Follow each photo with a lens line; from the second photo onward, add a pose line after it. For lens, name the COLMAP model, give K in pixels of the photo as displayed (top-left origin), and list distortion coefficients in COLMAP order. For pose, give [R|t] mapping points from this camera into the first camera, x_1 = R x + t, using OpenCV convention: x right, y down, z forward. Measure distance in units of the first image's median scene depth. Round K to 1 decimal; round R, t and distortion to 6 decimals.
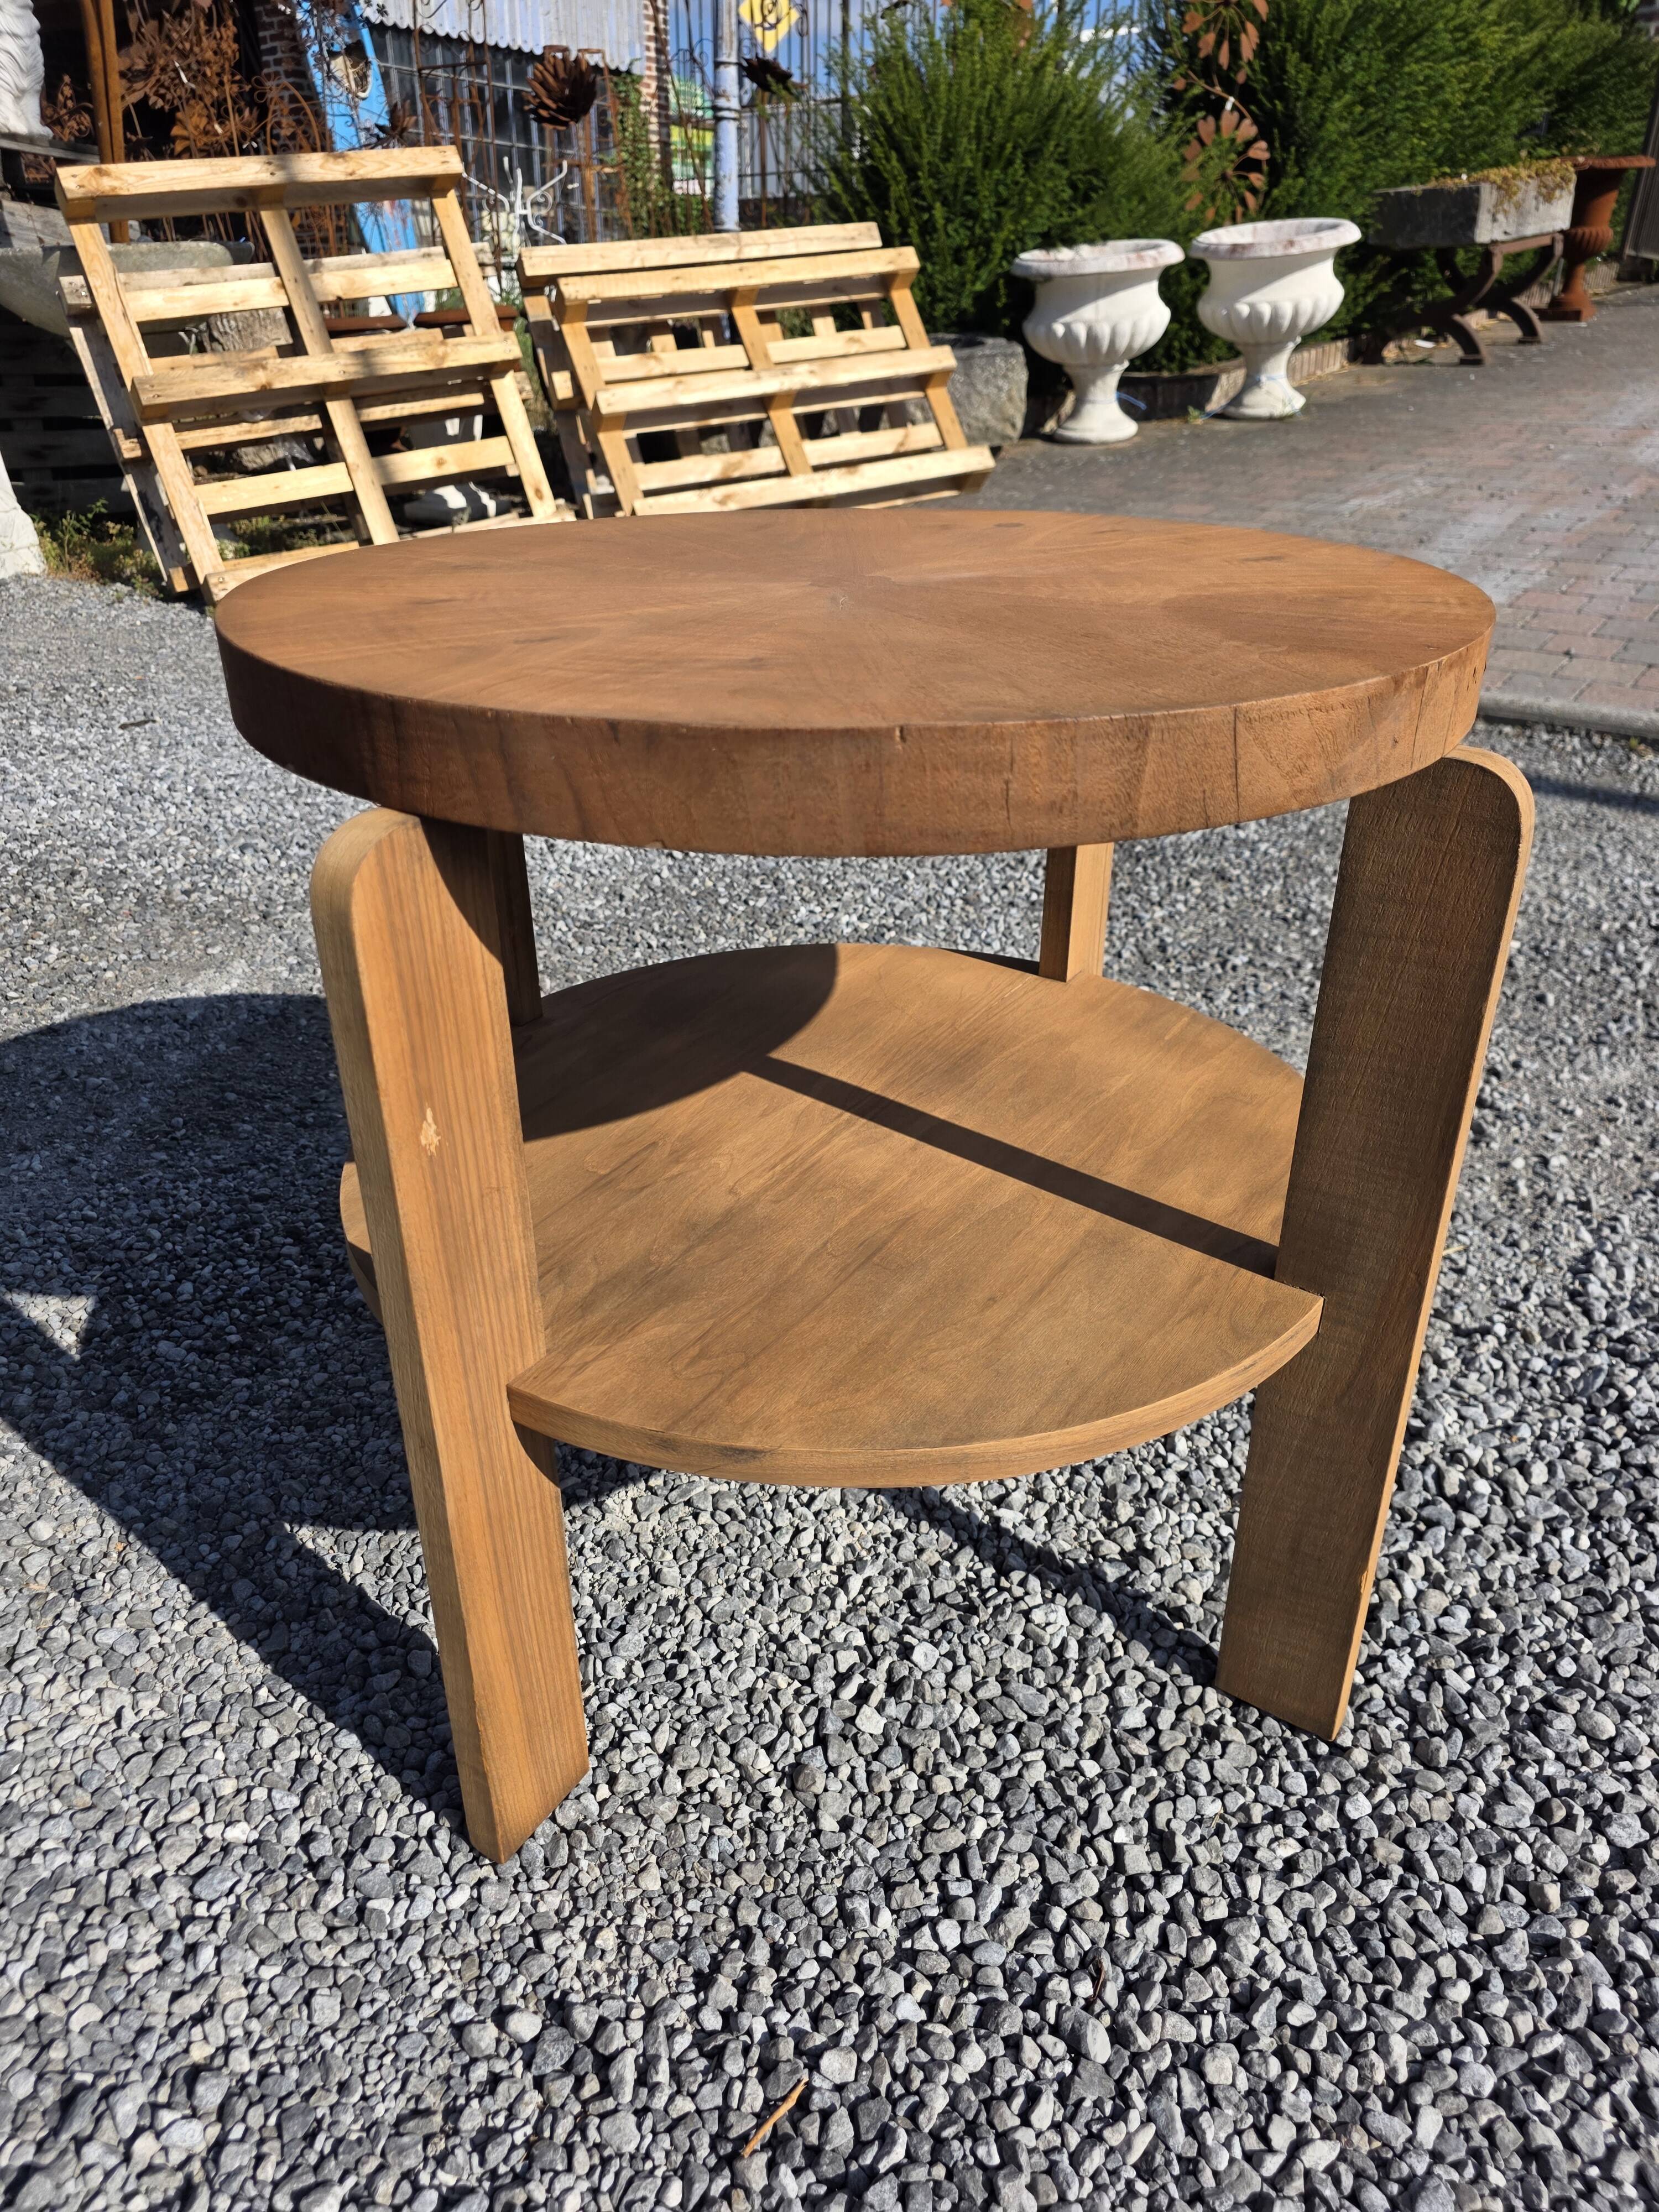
lens RADIAL K [[1490.9, 0, 835.1], [0, 1490.9, 1140.5], [0, 0, 1]] dist [0.017955, -0.014567]
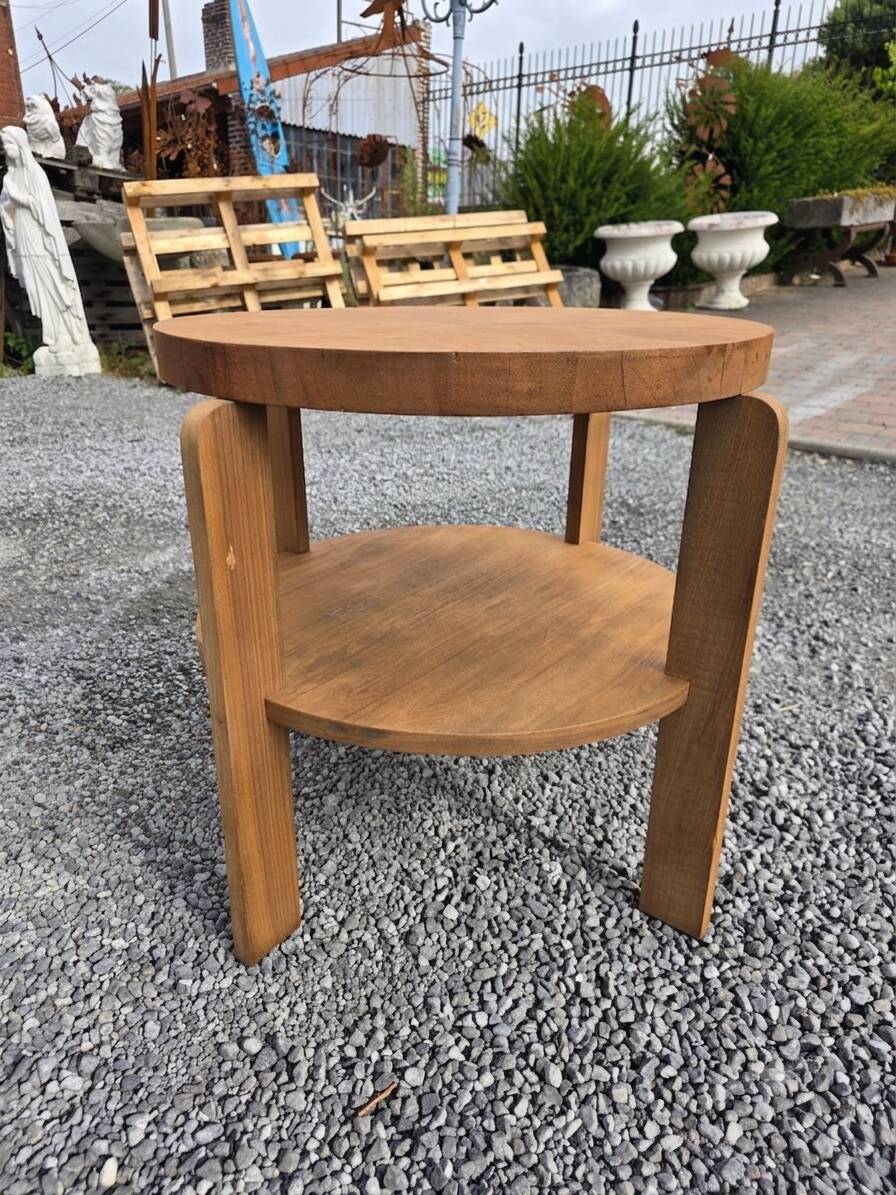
lens RADIAL K [[805.4, 0, 439.6], [0, 805.4, 608.0], [0, 0, 1]] dist [0.017955, -0.014567]
pose [[0.996689, 0.040016, -0.070773, 0.052160], [-0.047109, 0.993711, -0.101586, 0.088042], [0.066263, 0.104584, 0.992306, -0.038884]]
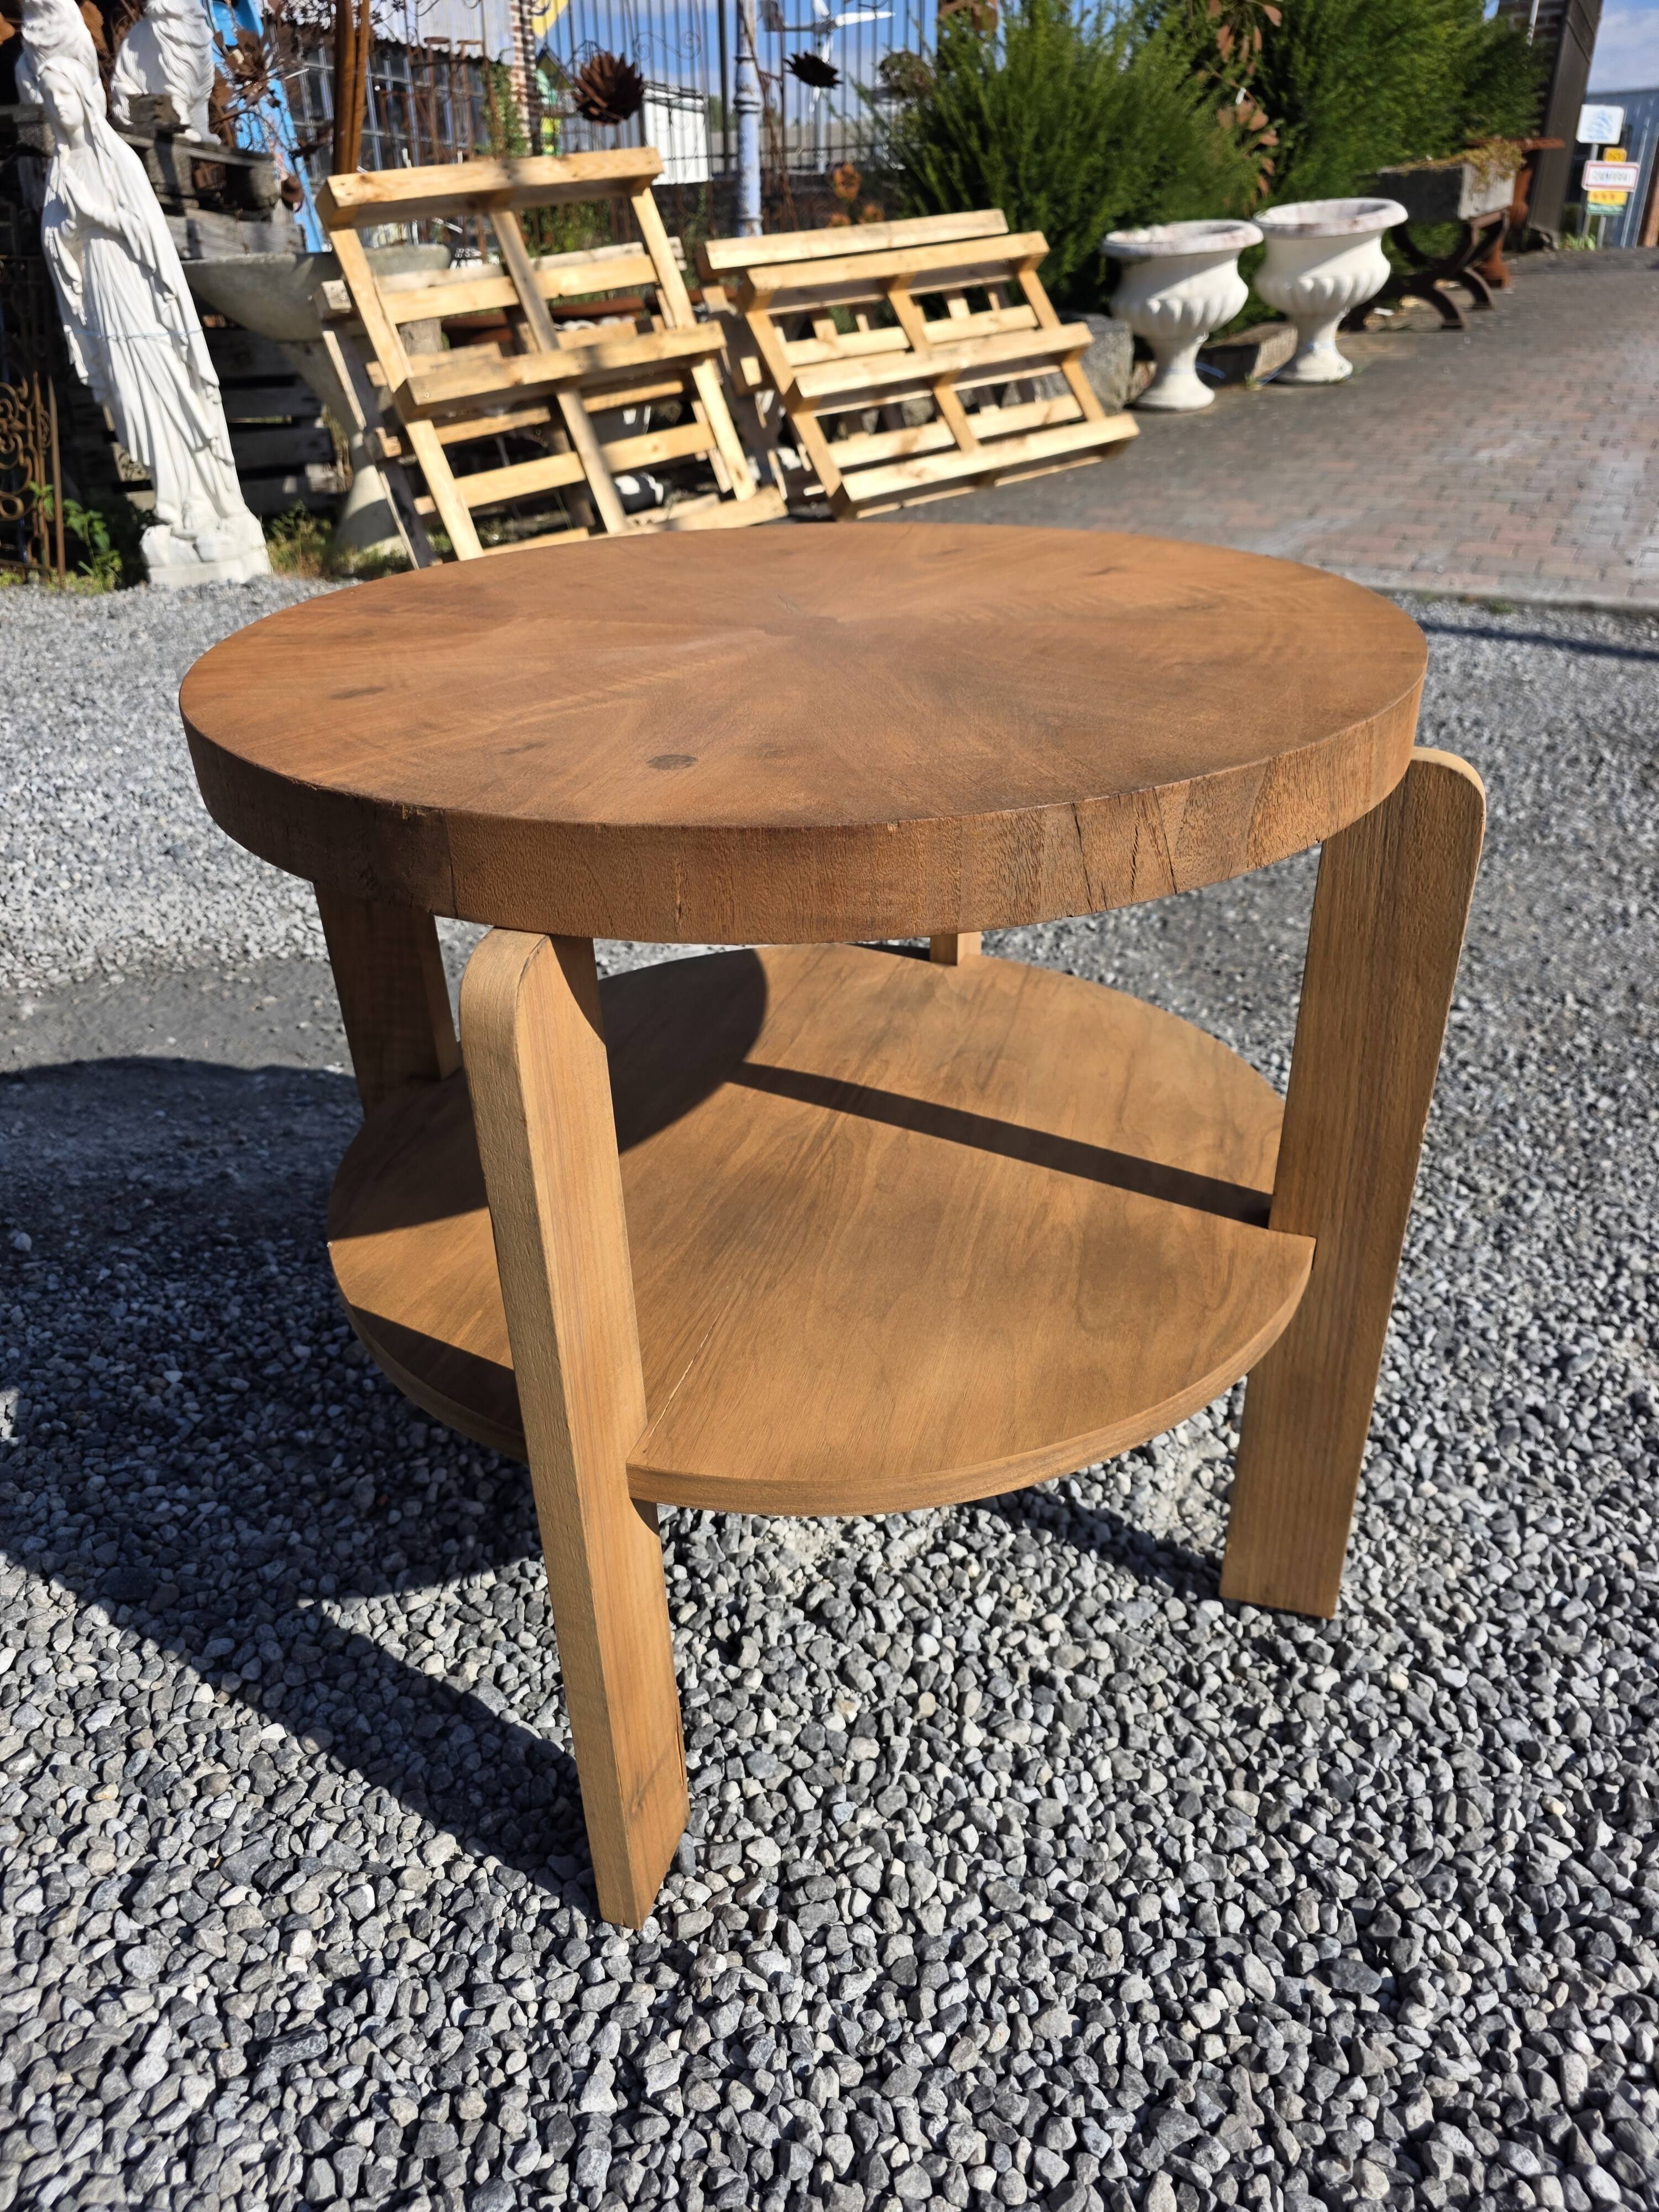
lens RADIAL K [[1490.9, 0, 807.8], [0, 1490.9, 1104.2], [0, 0, 1]] dist [0.017955, -0.014567]
pose [[0.990662, -0.083464, 0.107805, -1.185077], [0.084528, 0.996407, -0.005337, 0.047921], [-0.106972, 0.014400, 0.994158, -0.124572]]
